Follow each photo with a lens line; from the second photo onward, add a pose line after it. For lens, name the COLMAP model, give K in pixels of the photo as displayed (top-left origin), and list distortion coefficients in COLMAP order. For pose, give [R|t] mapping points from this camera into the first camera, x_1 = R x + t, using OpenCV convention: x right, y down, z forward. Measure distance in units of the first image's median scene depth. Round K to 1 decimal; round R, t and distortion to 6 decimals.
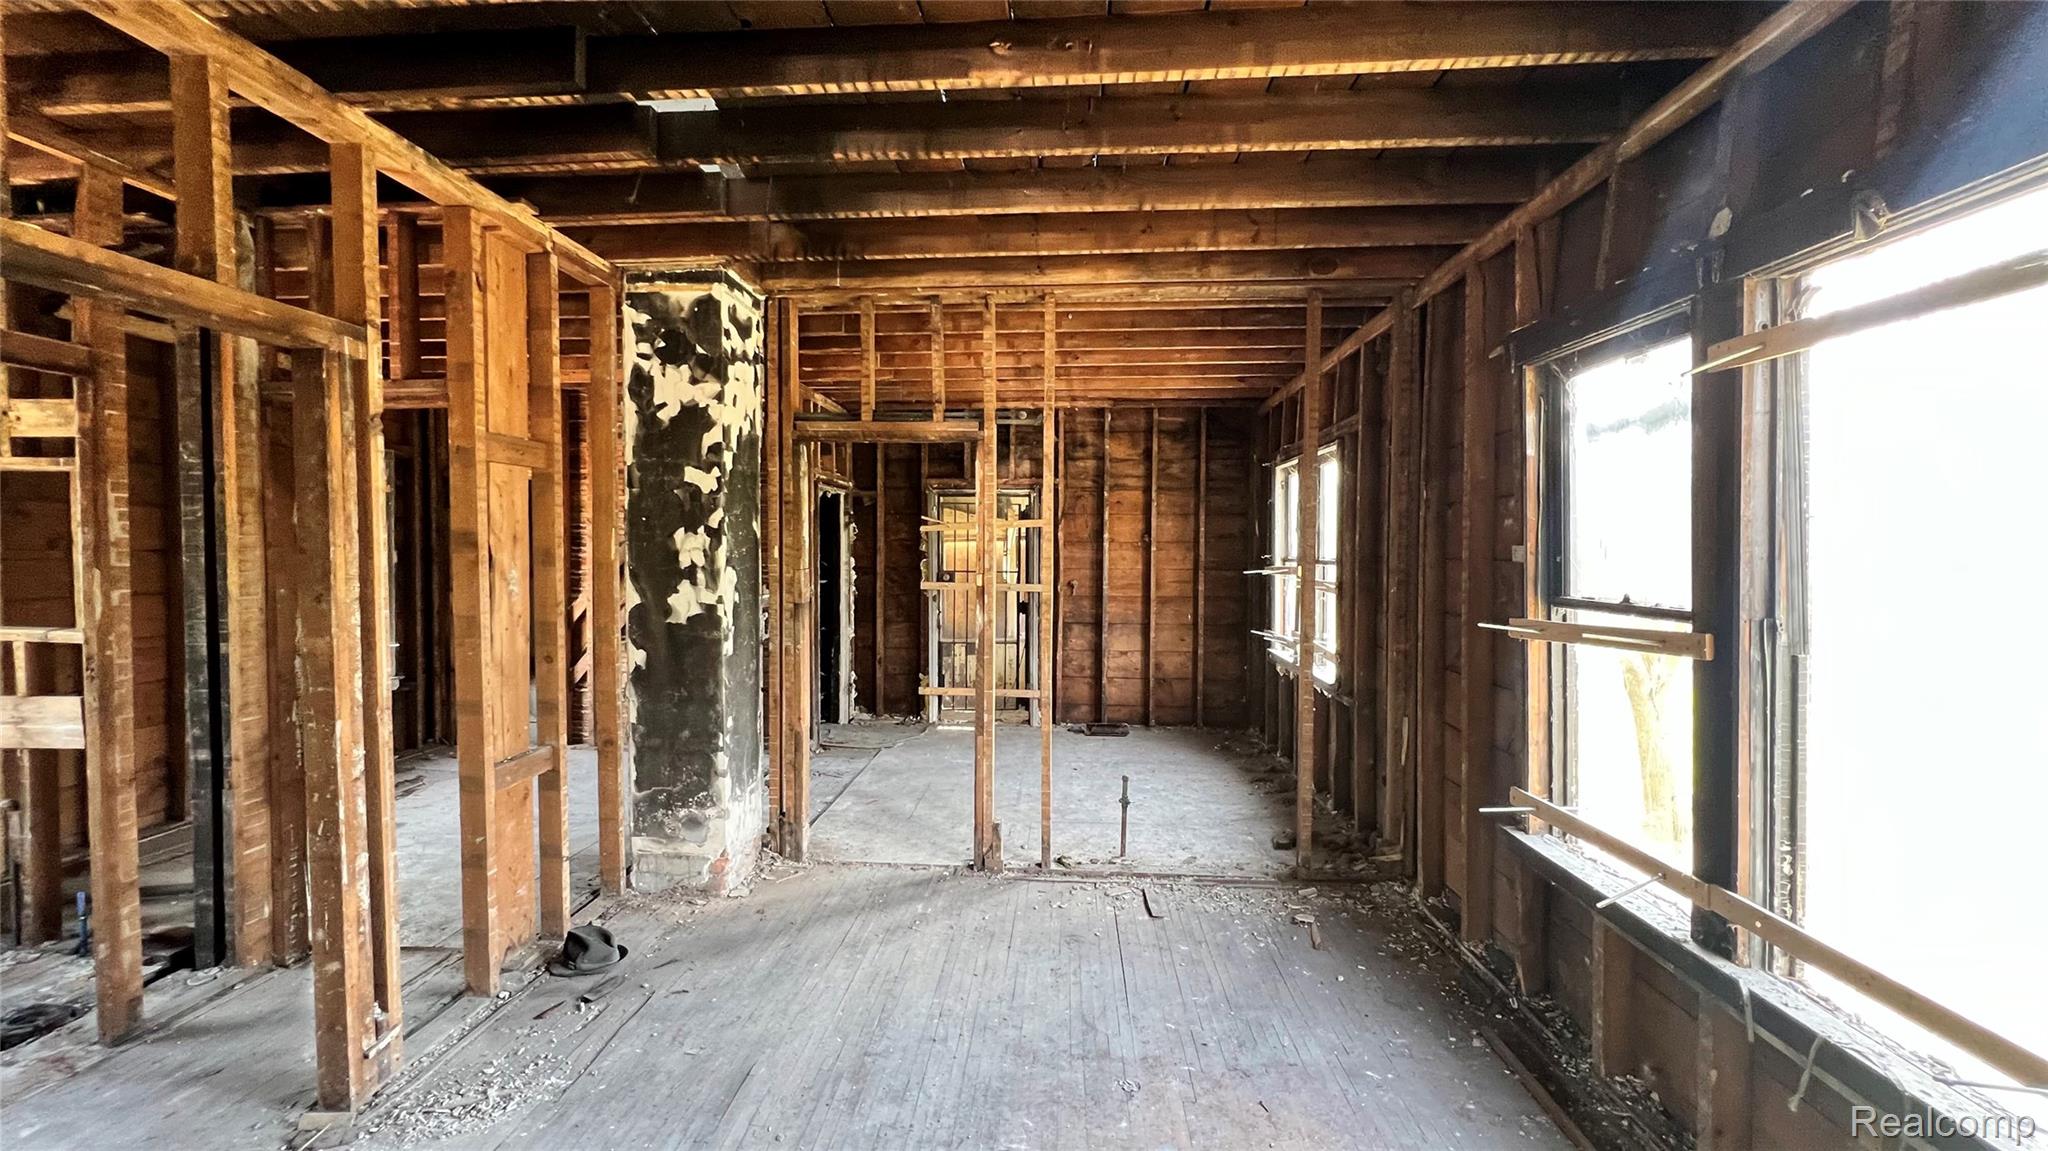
lens RADIAL K [[819.9, 0, 1021.6], [0, 819.9, 574.5], [0, 0, 1]] dist [-0.006589, 0.001656]
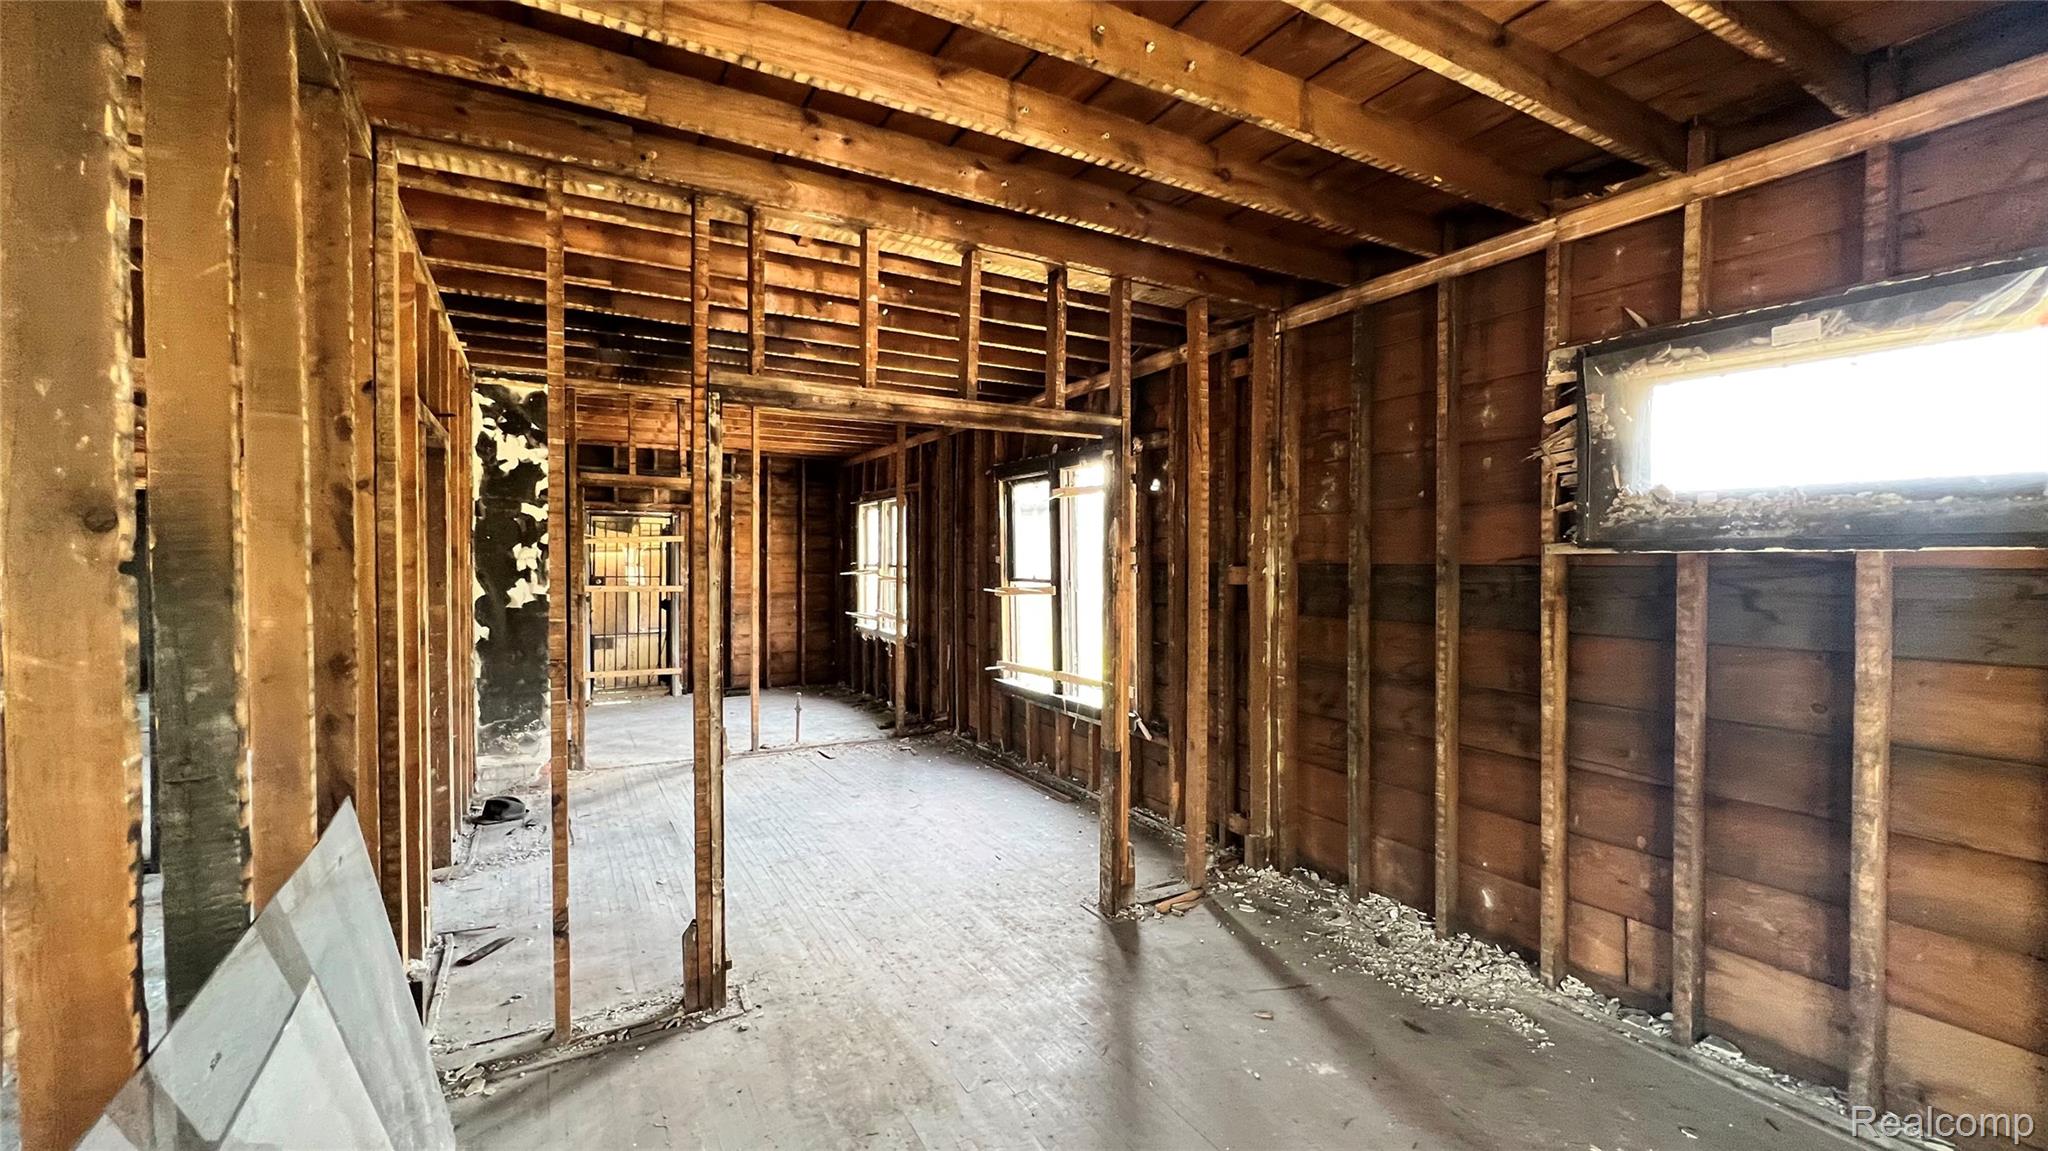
lens RADIAL K [[819.9, 0, 1025.9], [0, 819.9, 575.3], [0, 0, 1]] dist [-0.006589, 0.001656]
pose [[0.833633, -0.011756, 0.552194, -0.470042], [0.018294, 0.999813, -0.006332, 0.027290], [-0.552016, 0.015380, 0.833692, -0.756511]]
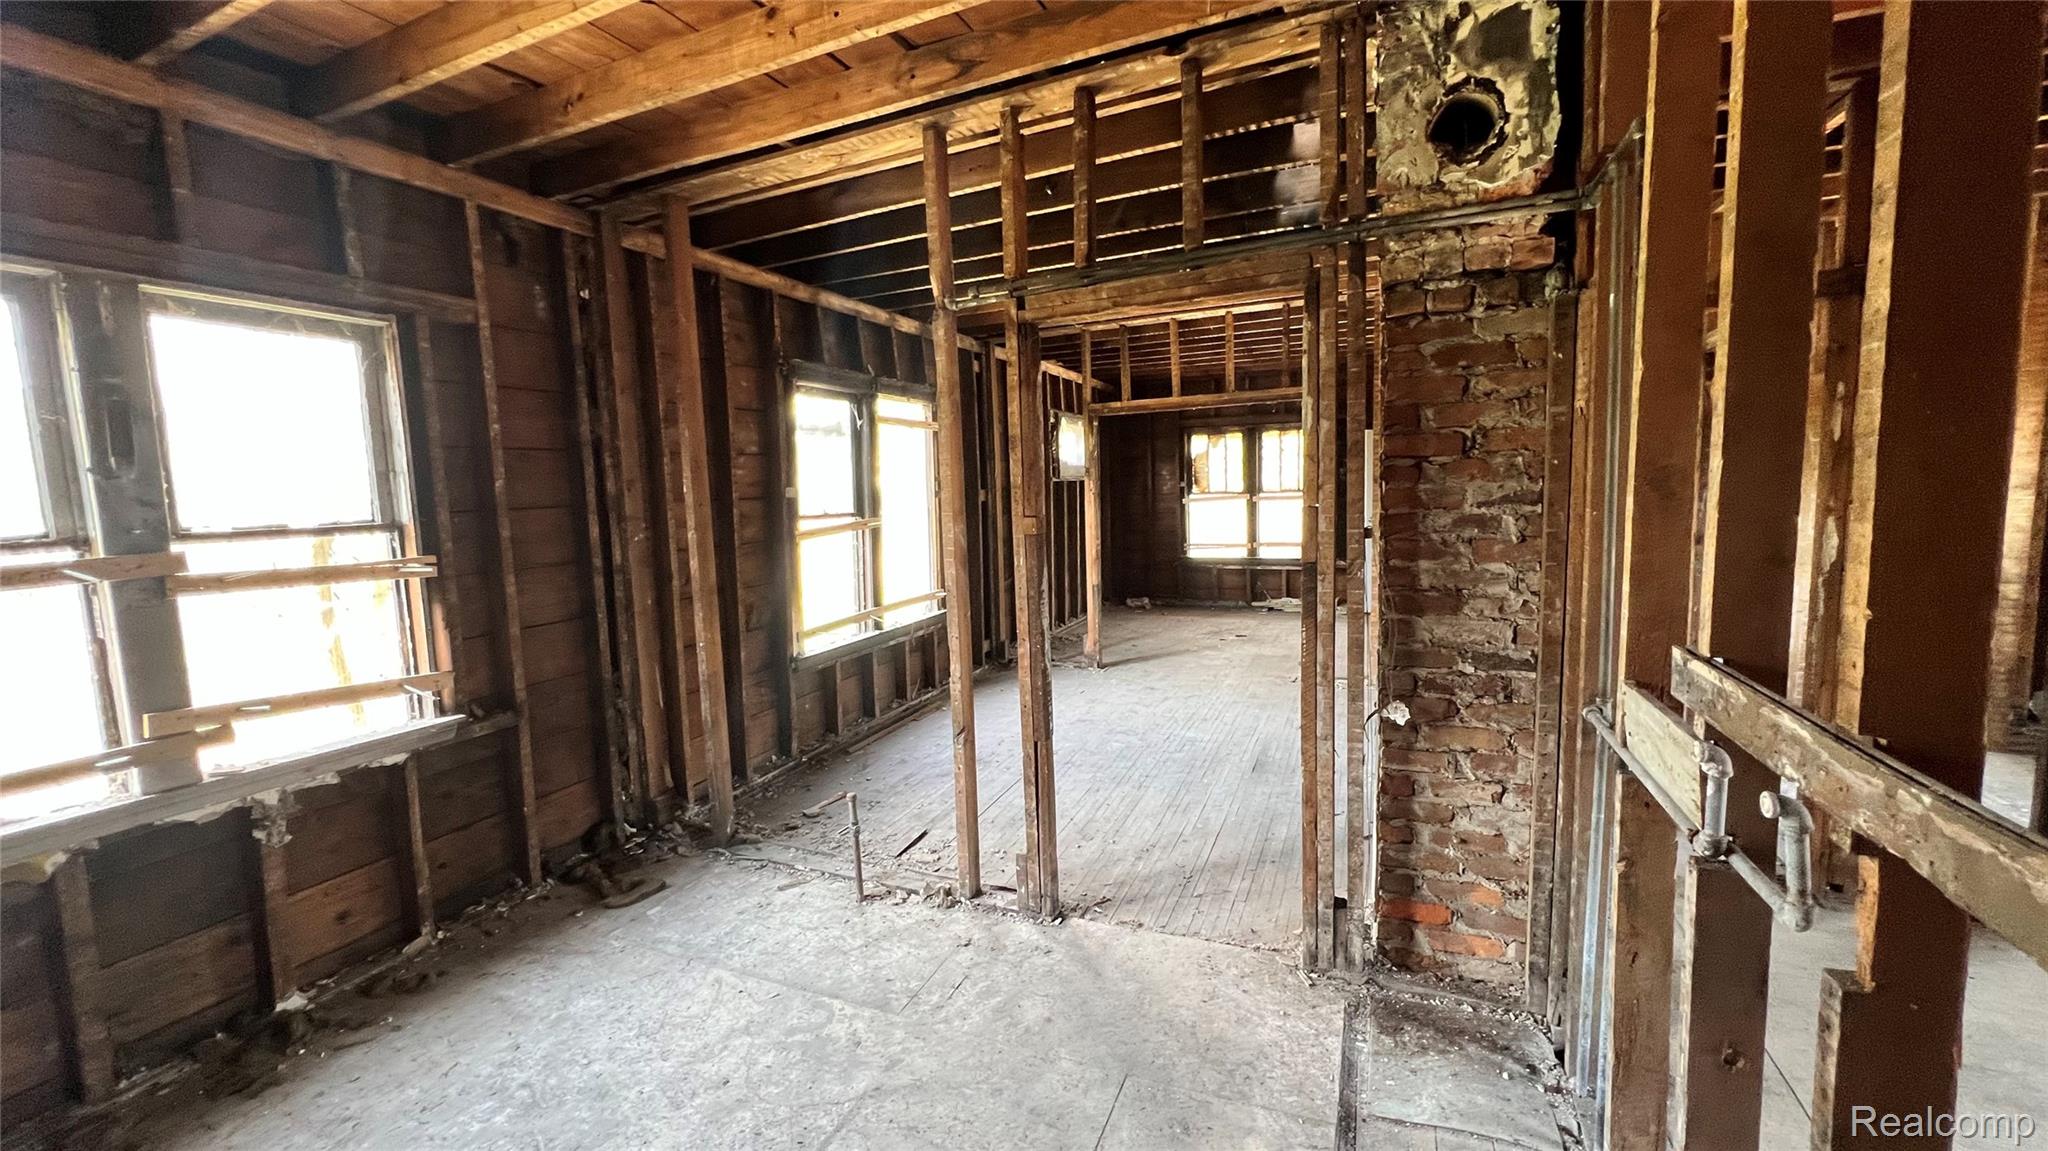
lens RADIAL K [[819.9, 0, 1023.2], [0, 819.9, 570.4], [0, 0, 1]] dist [-0.006589, 0.001656]
pose [[-0.940474, -0.008307, 0.339764, -0.312264], [0.040284, 0.989929, 0.135709, -0.059051], [-0.337469, 0.141317, -0.930668, 1.864134]]
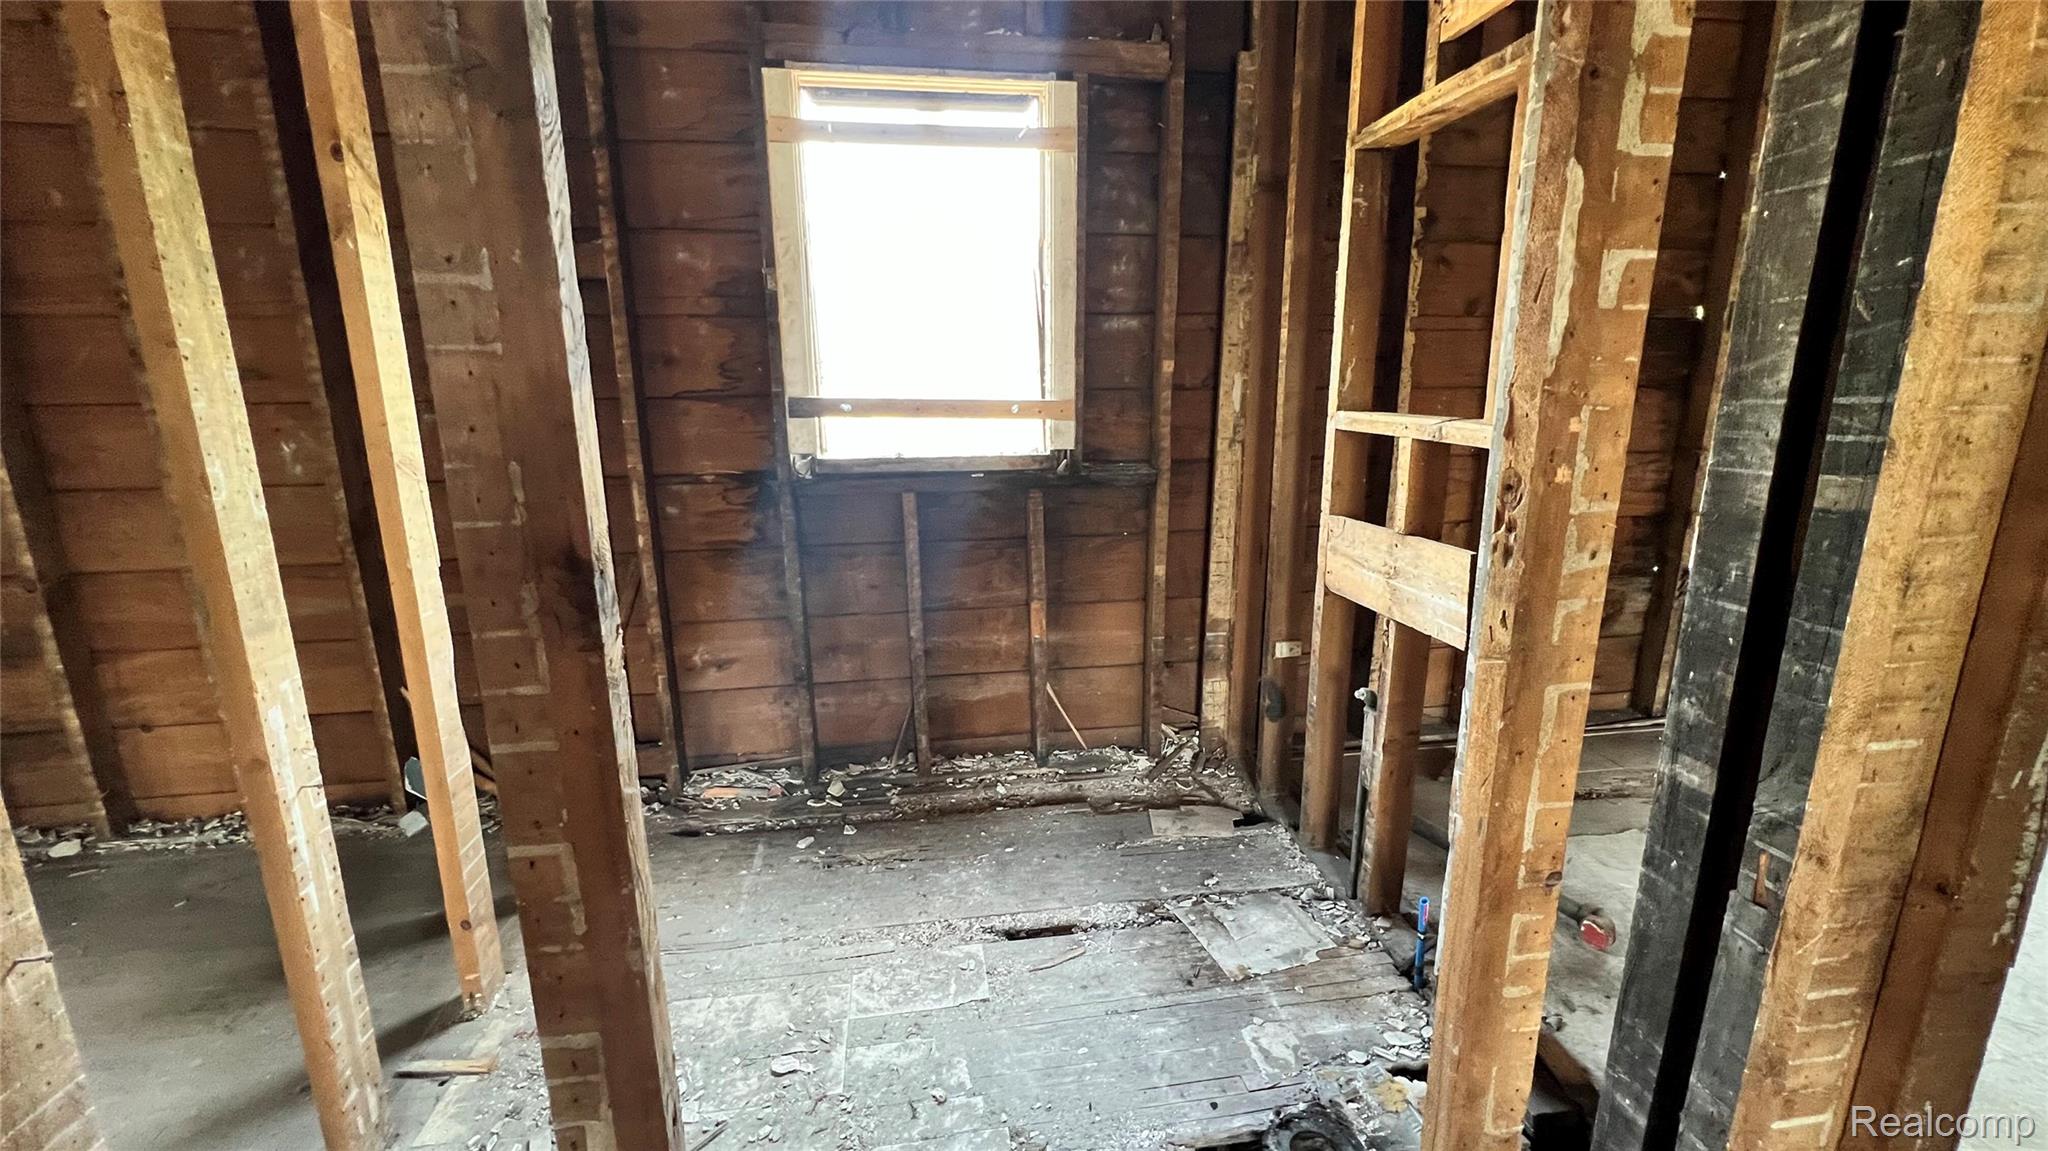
lens RADIAL K [[819.9, 0, 1026.8], [0, 819.9, 569.3], [0, 0, 1]] dist [-0.006589, 0.001656]
pose [[0.209974, 0.204925, -0.955990, -0.617057], [-0.022137, 0.978534, 0.204895, 0.051941], [0.977456, -0.021860, 0.210003, 0.530158]]
